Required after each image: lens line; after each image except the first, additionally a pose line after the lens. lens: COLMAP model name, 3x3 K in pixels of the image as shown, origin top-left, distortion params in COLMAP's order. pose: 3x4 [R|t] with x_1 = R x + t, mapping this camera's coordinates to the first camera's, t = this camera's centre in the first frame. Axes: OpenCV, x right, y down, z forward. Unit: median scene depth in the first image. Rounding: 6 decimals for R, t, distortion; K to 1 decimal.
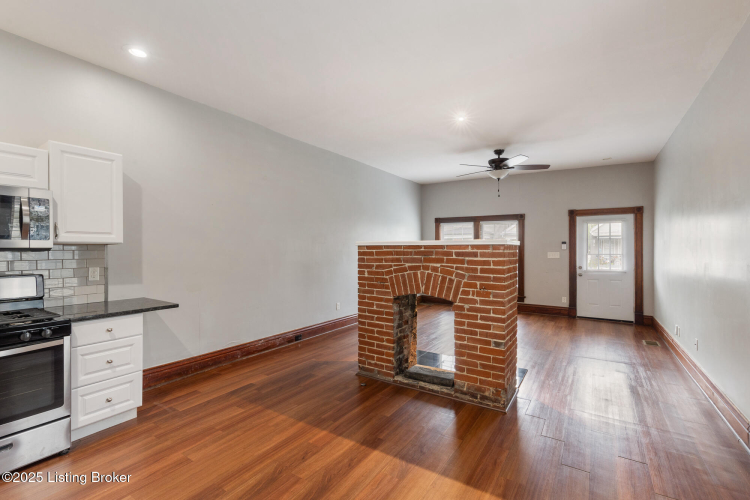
lens RADIAL K [[331.5, 0, 373.2], [0, 331.5, 250.9], [0, 0, 1]] dist [0.003318, 0.000244]
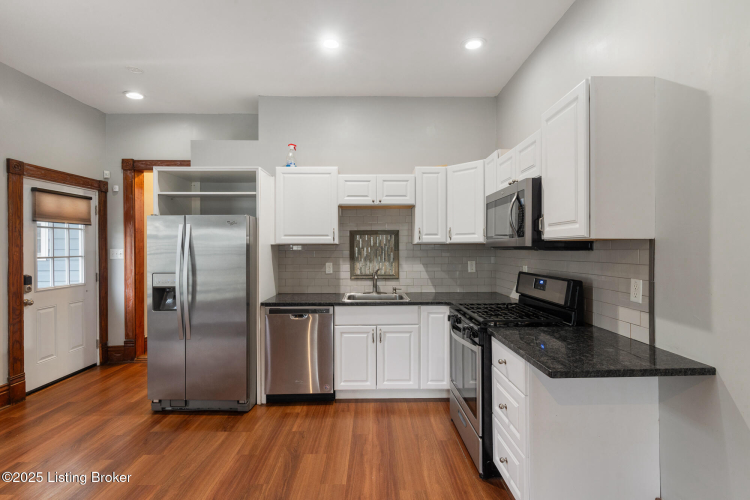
lens RADIAL K [[351.7, 0, 373.7], [0, 351.7, 248.1], [0, 0, 1]] dist [0.000585, -0.000813]
pose [[-0.834878, 0.005458, -0.550408, -0.056998], [0.003808, 0.999984, 0.004142, -0.003687], [0.550422, 0.001362, -0.834886, 0.571814]]
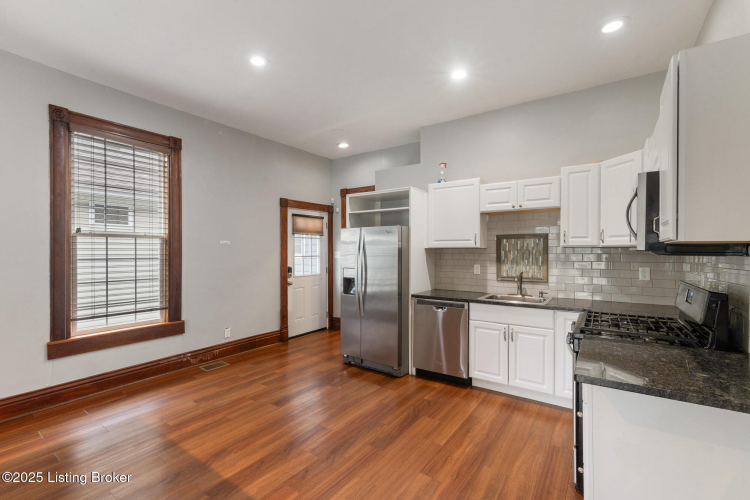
lens RADIAL K [[331.5, 0, 373.2], [0, 331.5, 253.0], [0, 0, 1]] dist [0.003318, 0.000244]
pose [[-0.999335, 0.001549, 0.036438, -0.148617], [0.001860, 0.999962, 0.008499, -0.004183], [-0.036423, 0.008561, -0.999300, 0.660442]]
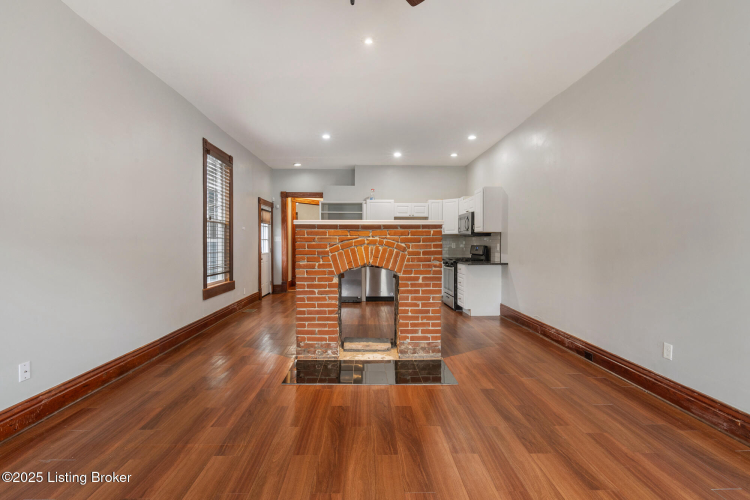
lens RADIAL K [[351.7, 0, 367.5], [0, 351.7, 247.0], [0, 0, 1]] dist [0.000585, -0.000813]
pose [[-0.831392, 0.006652, -0.555646, 0.443514], [-0.002501, 0.999873, 0.015712, 0.017331], [0.555680, 0.014452, -0.831271, 1.050739]]
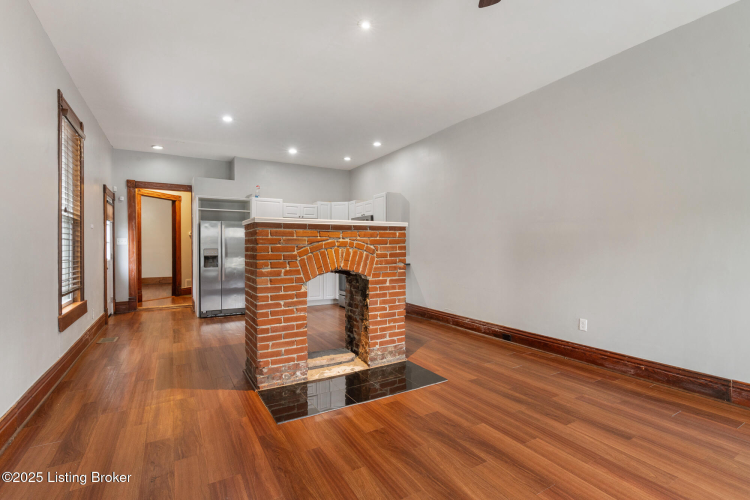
lens RADIAL K [[351.7, 0, 372.5], [0, 351.7, 246.8], [0, 0, 1]] dist [0.000585, -0.000813]
pose [[-0.448924, 0.005162, -0.893555, 0.567106], [0.001440, 0.999986, 0.005054, 0.019574], [0.893569, 0.000982, -0.448925, 0.851003]]
